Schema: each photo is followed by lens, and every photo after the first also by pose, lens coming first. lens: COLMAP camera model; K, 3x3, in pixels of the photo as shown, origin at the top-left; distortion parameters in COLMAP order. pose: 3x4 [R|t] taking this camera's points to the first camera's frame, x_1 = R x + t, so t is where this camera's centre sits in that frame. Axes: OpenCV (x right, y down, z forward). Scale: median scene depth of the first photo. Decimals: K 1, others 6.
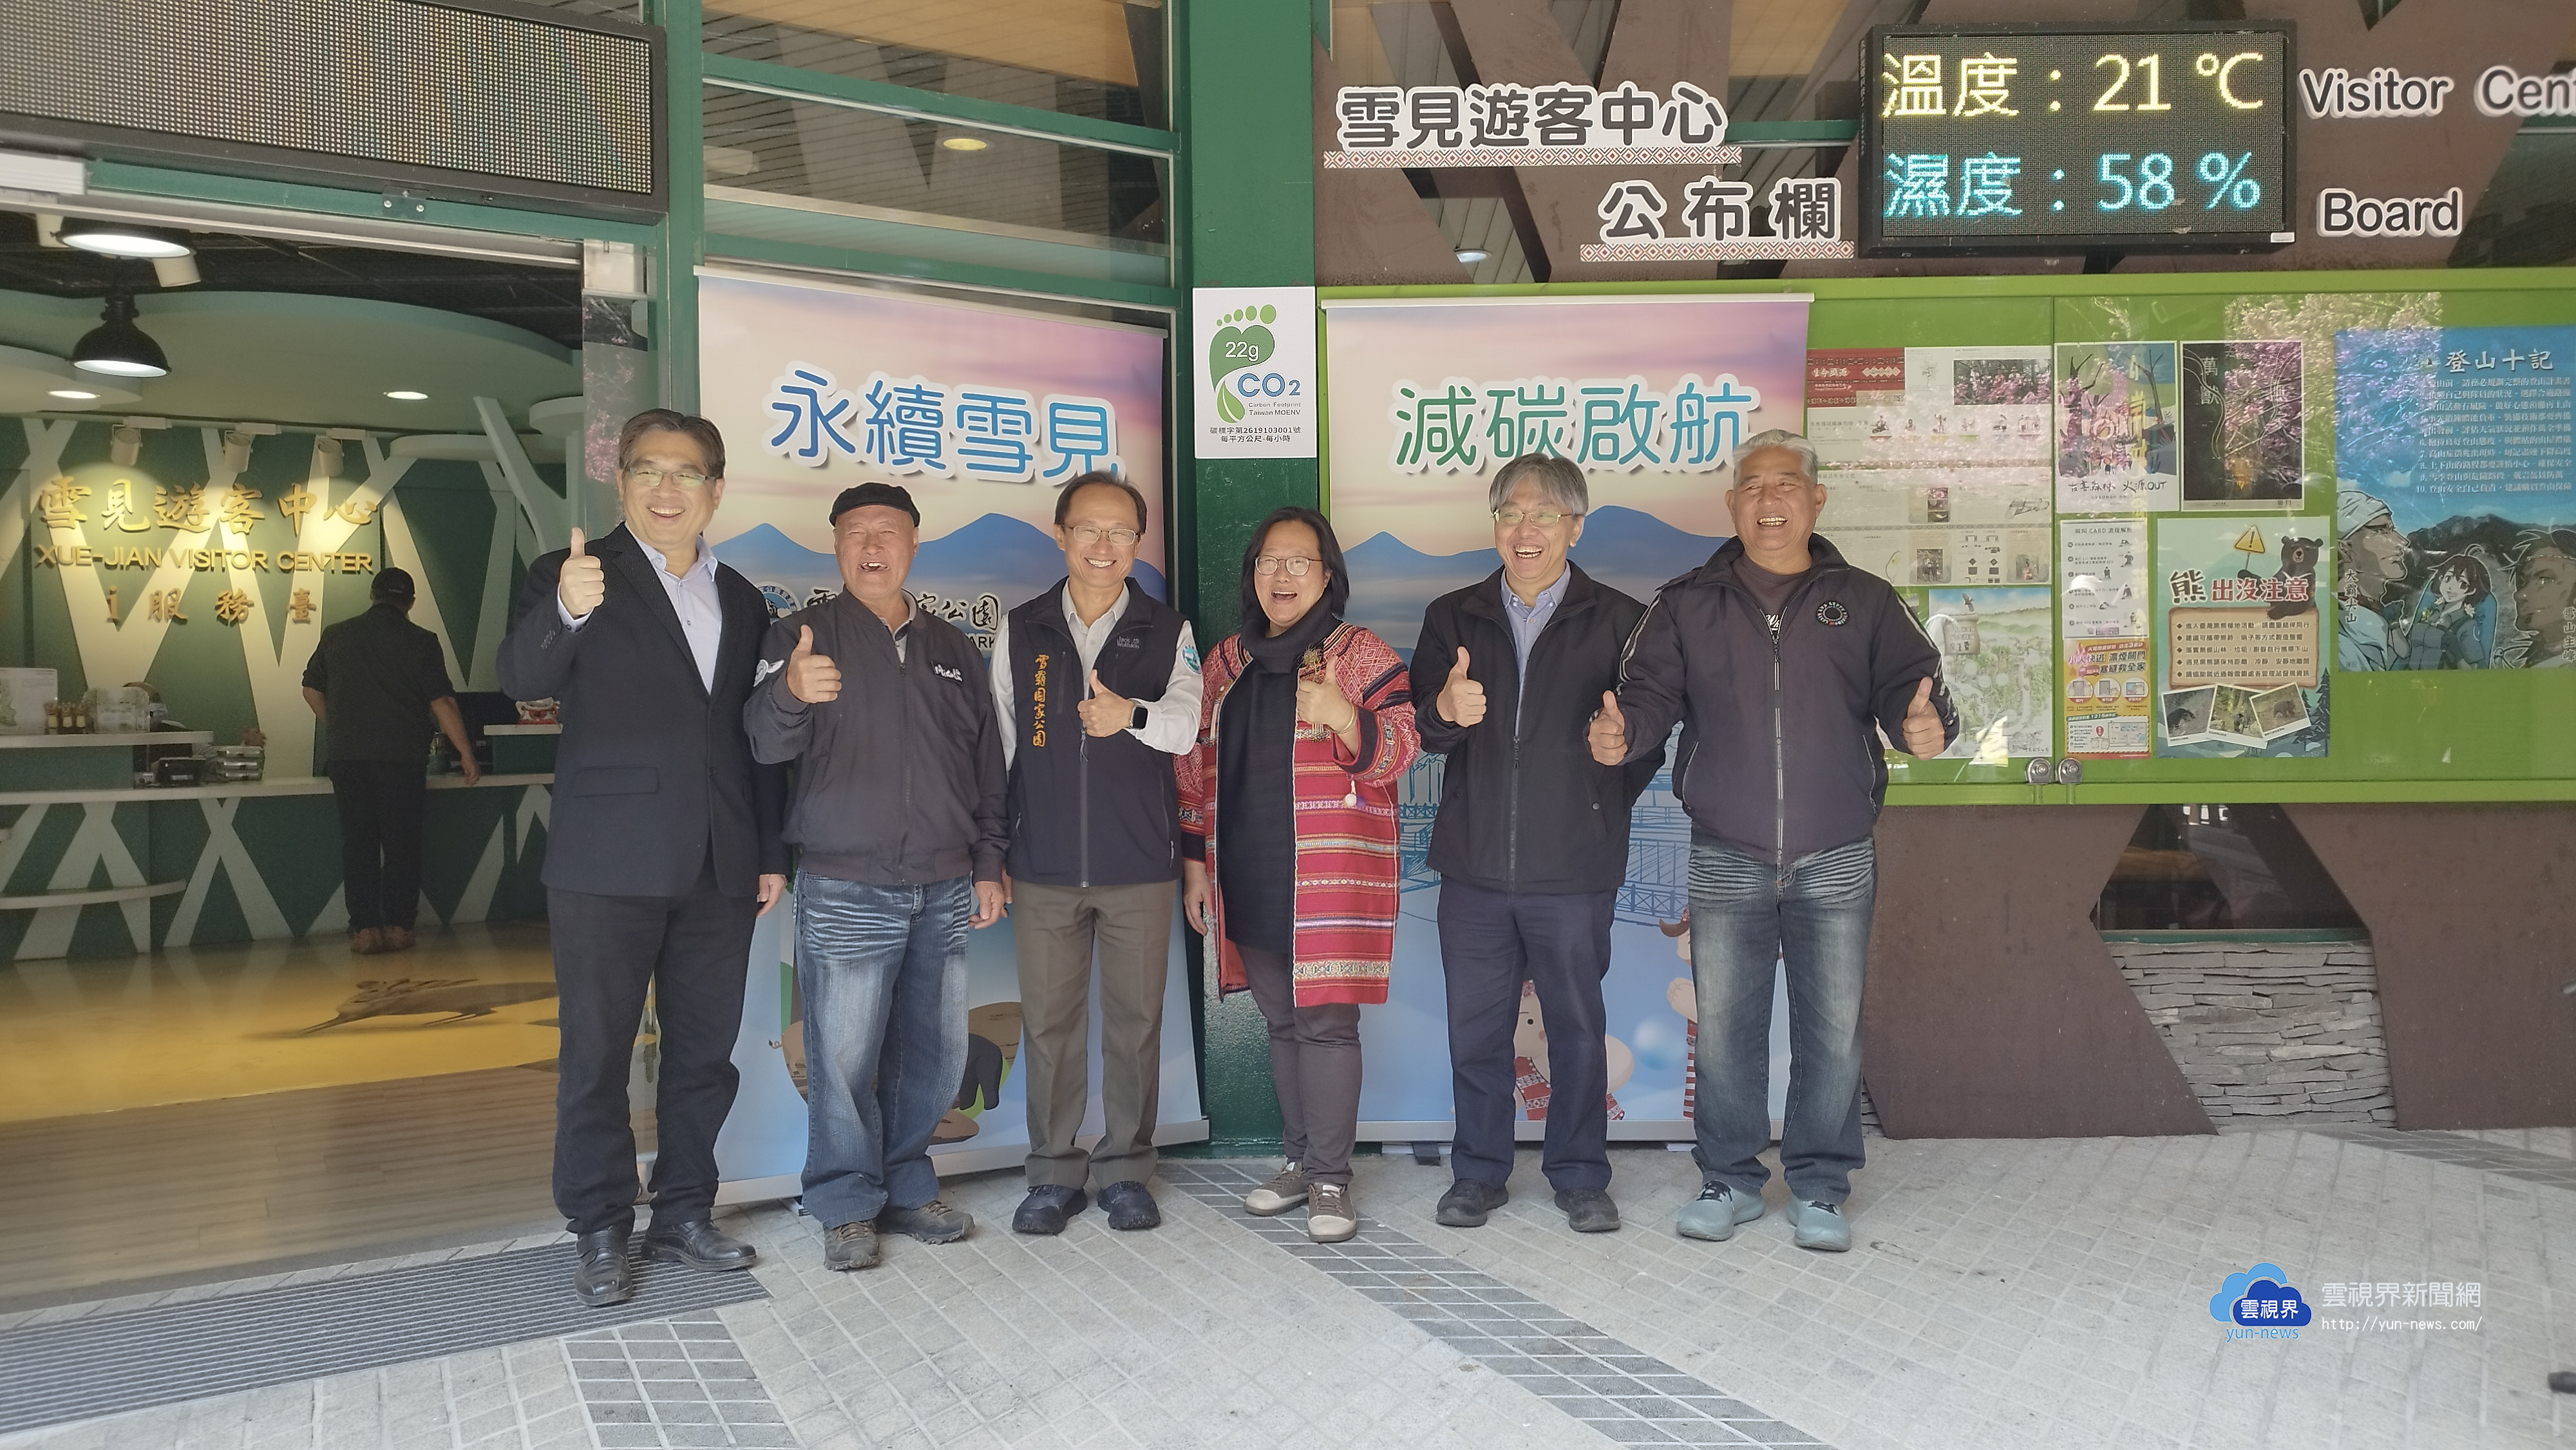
lens RADIAL K [[1860.9, 0, 1296.4], [0, 1860.9, 757.5], [0, 0, 1]] dist [0.002812, -0.001158]
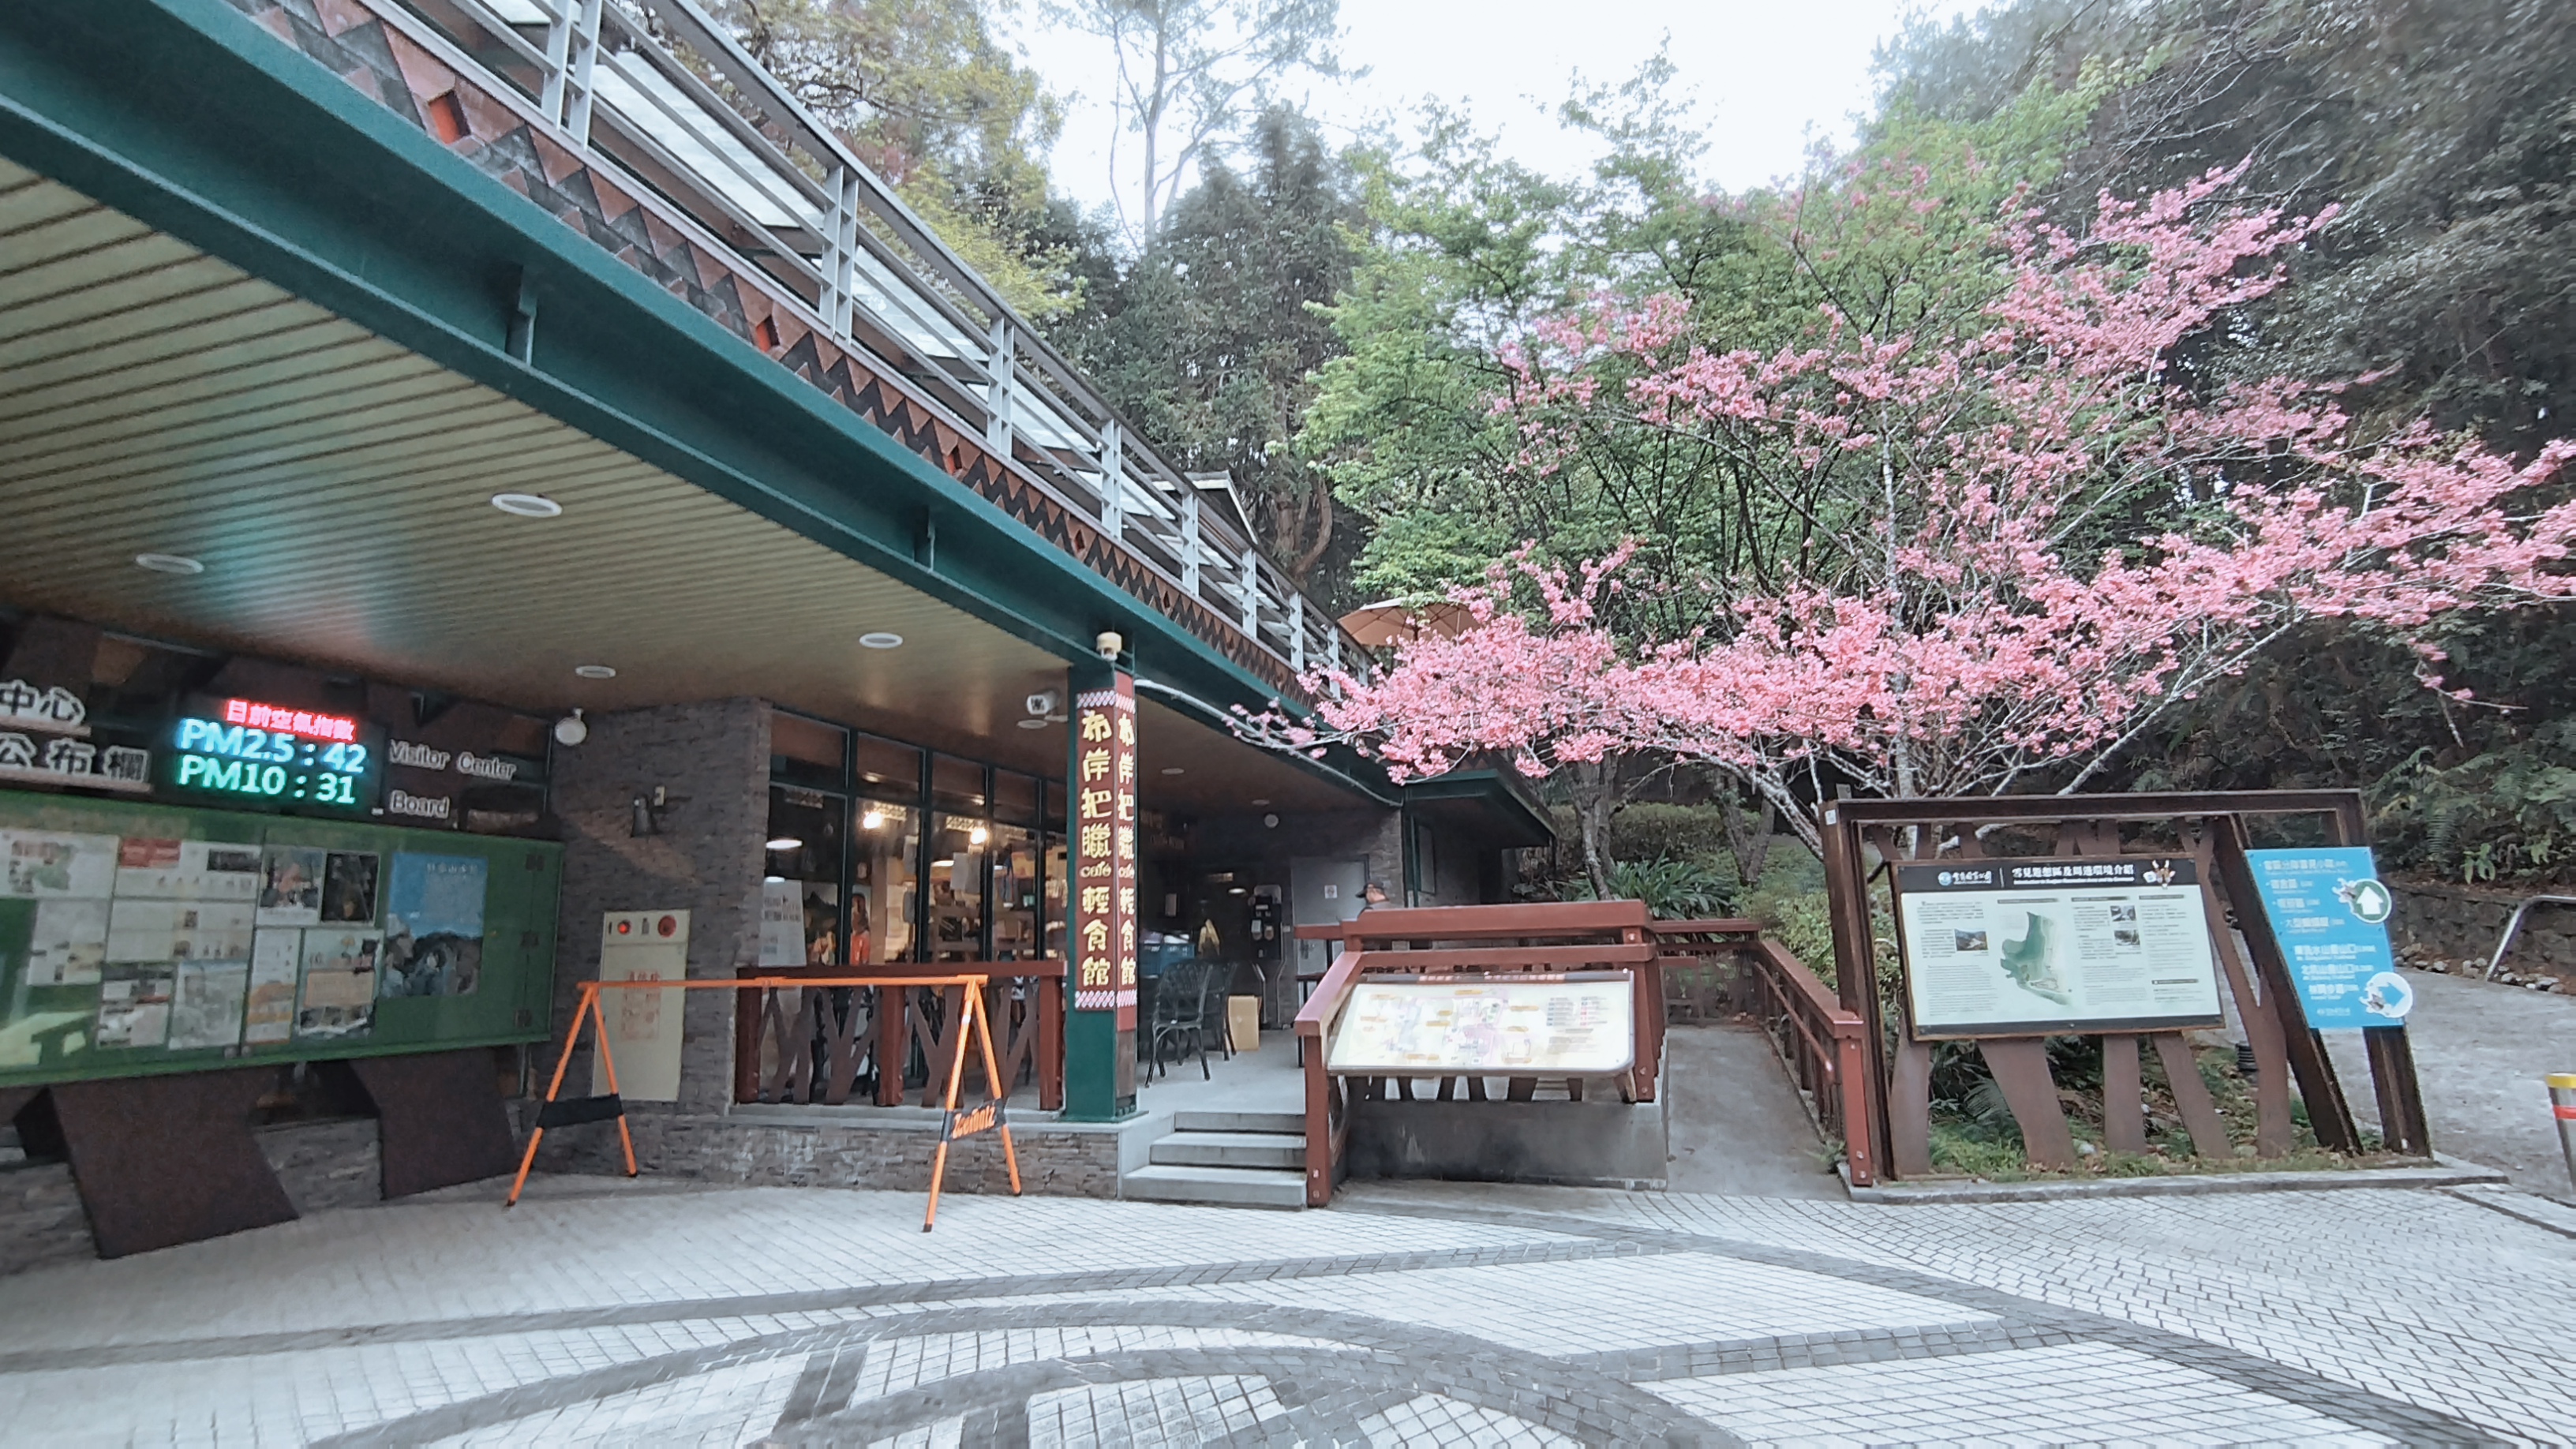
lens RADIAL K [[1179.6, 0, 1285.2], [0, 1179.6, 745.2], [0, 0, 1]] dist [0.002583, 0.001354]
pose [[0.283998, 0.172472, 0.943185, -0.559147], [0.049412, 0.979749, -0.194037, -0.011989], [-0.957551, 0.101711, 0.269725, -0.506885]]
